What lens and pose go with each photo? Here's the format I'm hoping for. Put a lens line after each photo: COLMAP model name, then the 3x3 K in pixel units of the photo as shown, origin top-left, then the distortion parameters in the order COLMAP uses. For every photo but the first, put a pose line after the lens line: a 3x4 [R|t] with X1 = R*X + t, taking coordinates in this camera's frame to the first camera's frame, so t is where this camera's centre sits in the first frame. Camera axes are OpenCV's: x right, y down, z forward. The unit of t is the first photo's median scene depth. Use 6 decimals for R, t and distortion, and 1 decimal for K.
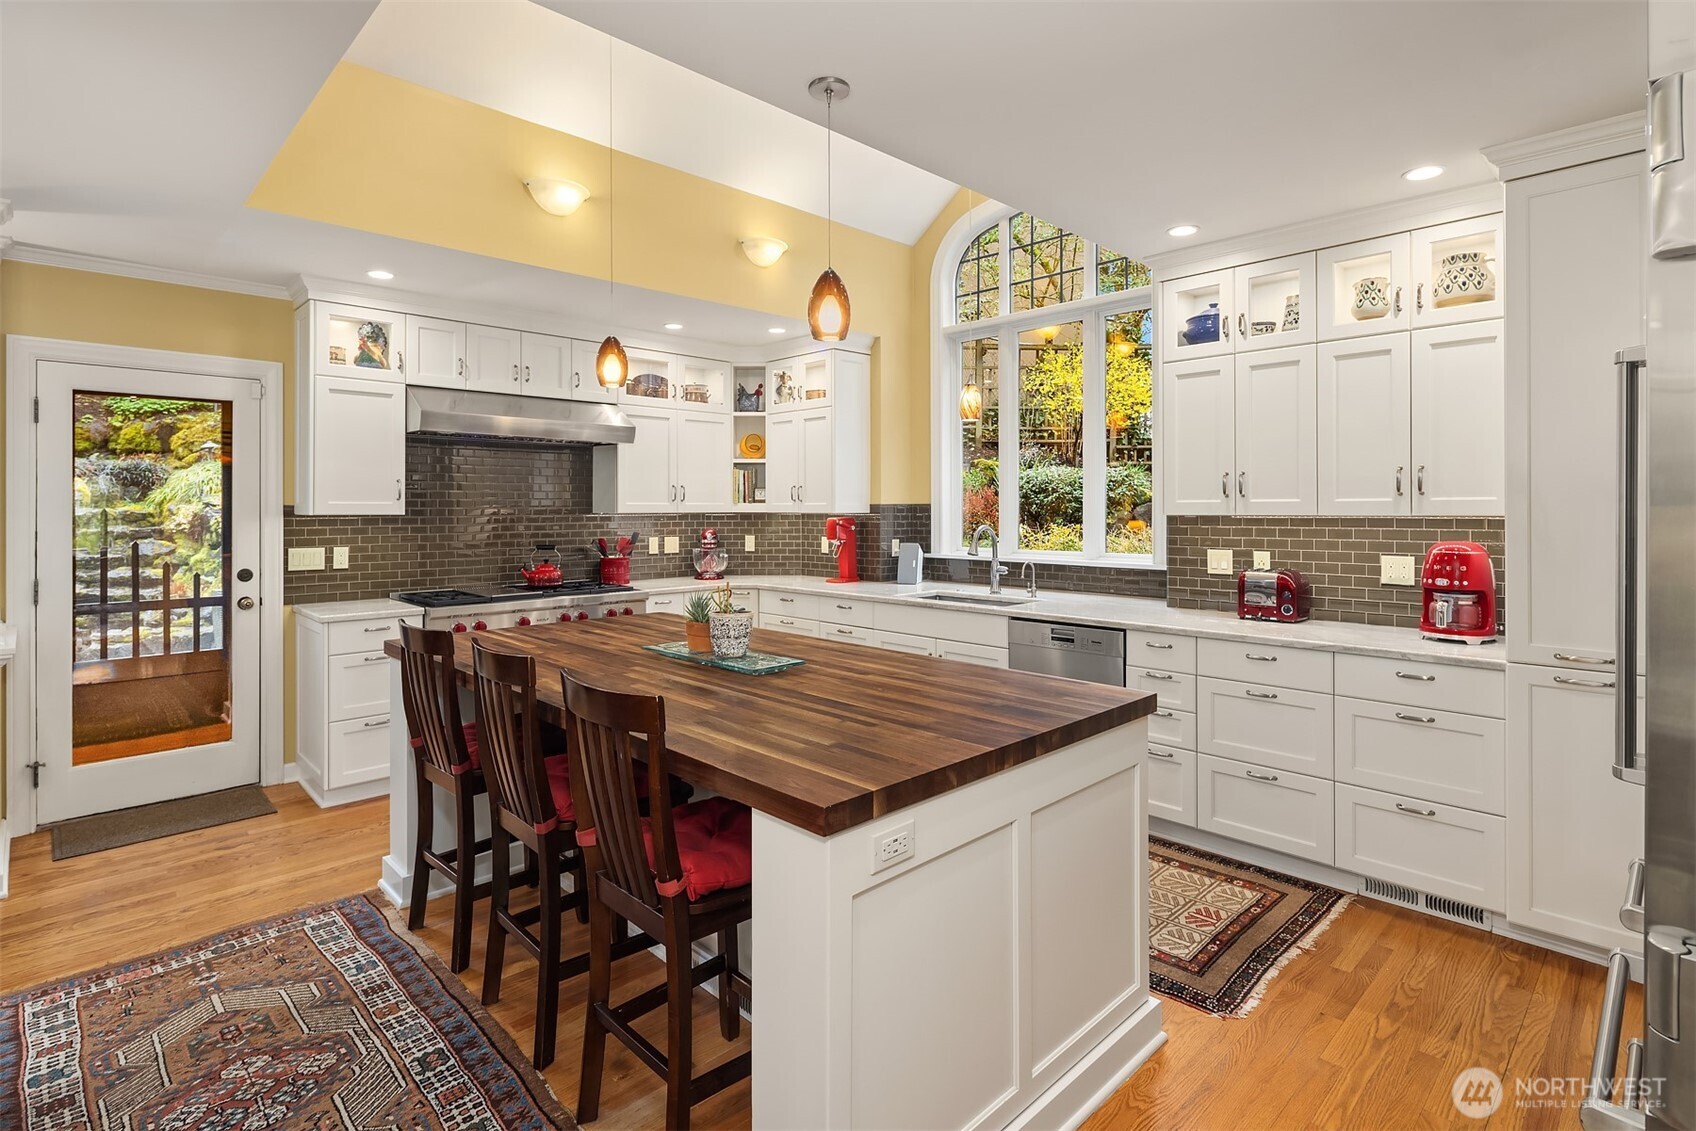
lens RADIAL K [[828.3, 0, 832.4], [0, 828.3, 510.3], [0, 0, 1]] dist [-0.000359, -0.000488]
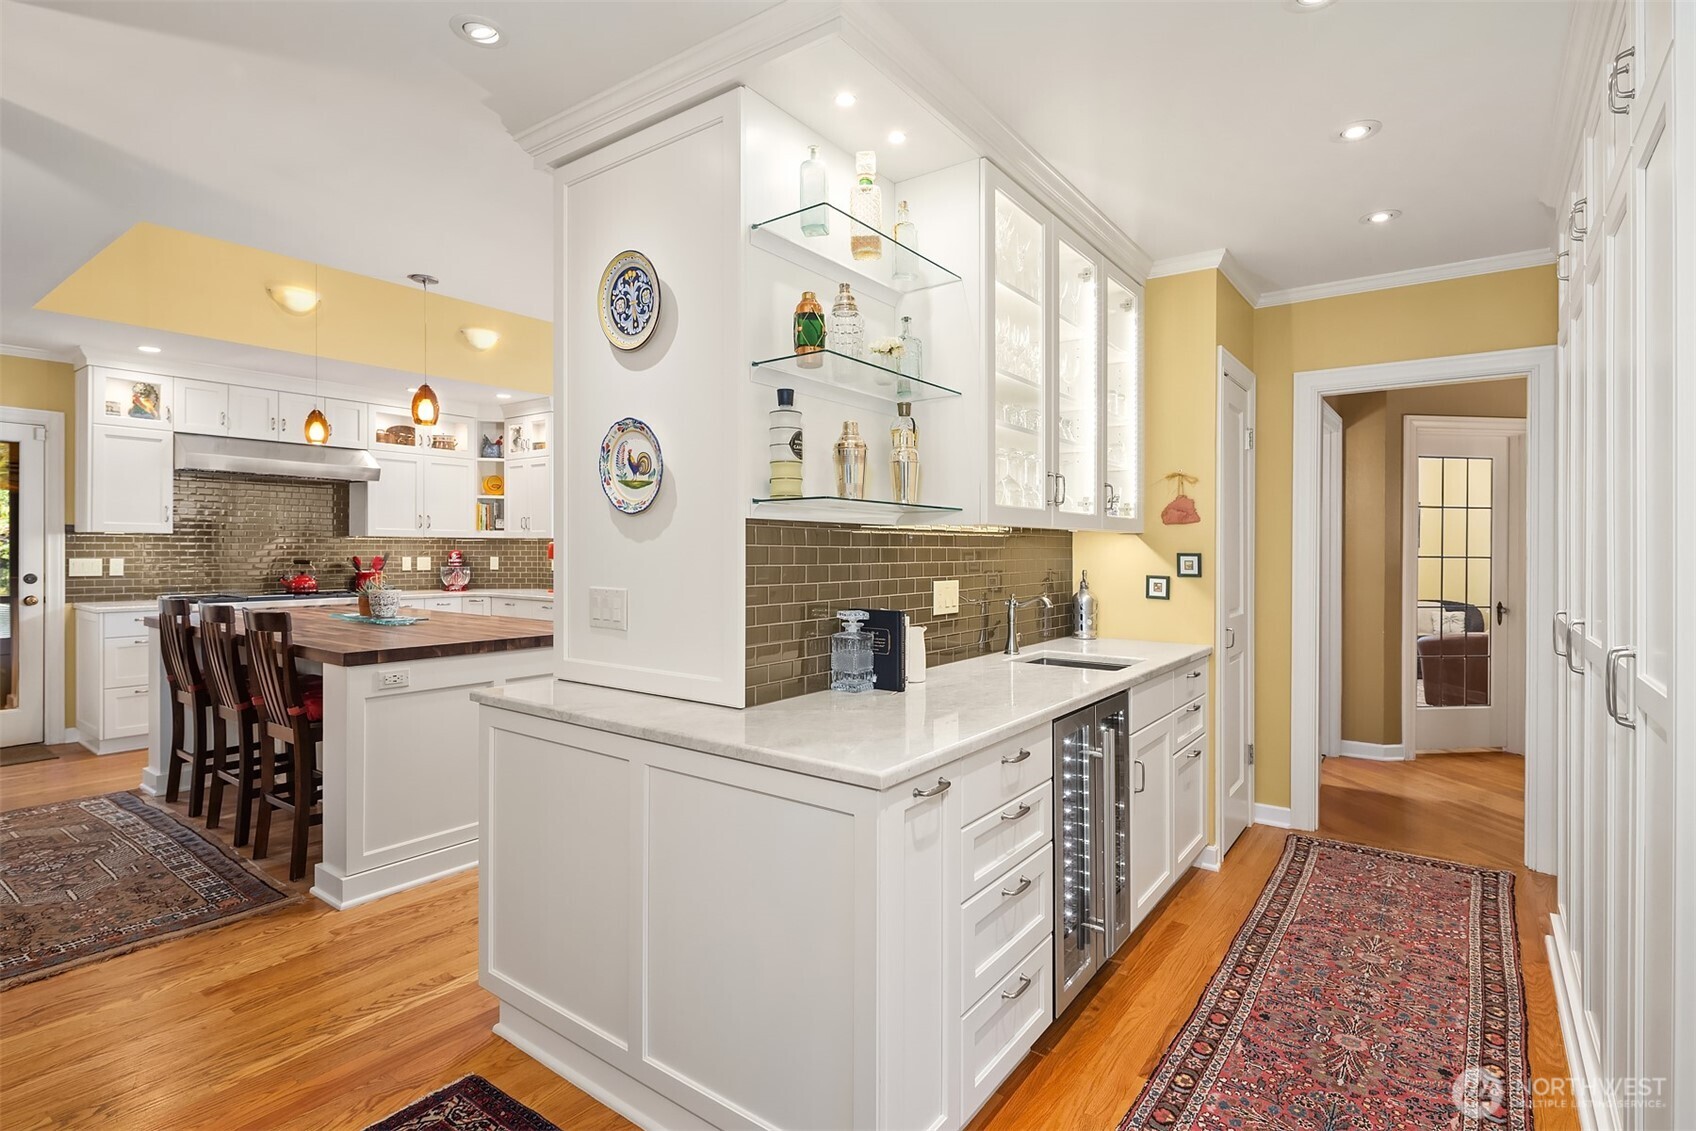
lens RADIAL K [[828.3, 0, 850.2], [0, 828.3, 558.5], [0, 0, 1]] dist [-0.000359, -0.000488]
pose [[0.985540, 0.005410, 0.169357, 0.287759], [-0.006723, 0.999952, 0.007183, 0.026766], [-0.169310, -0.008218, 0.985529, -0.423598]]
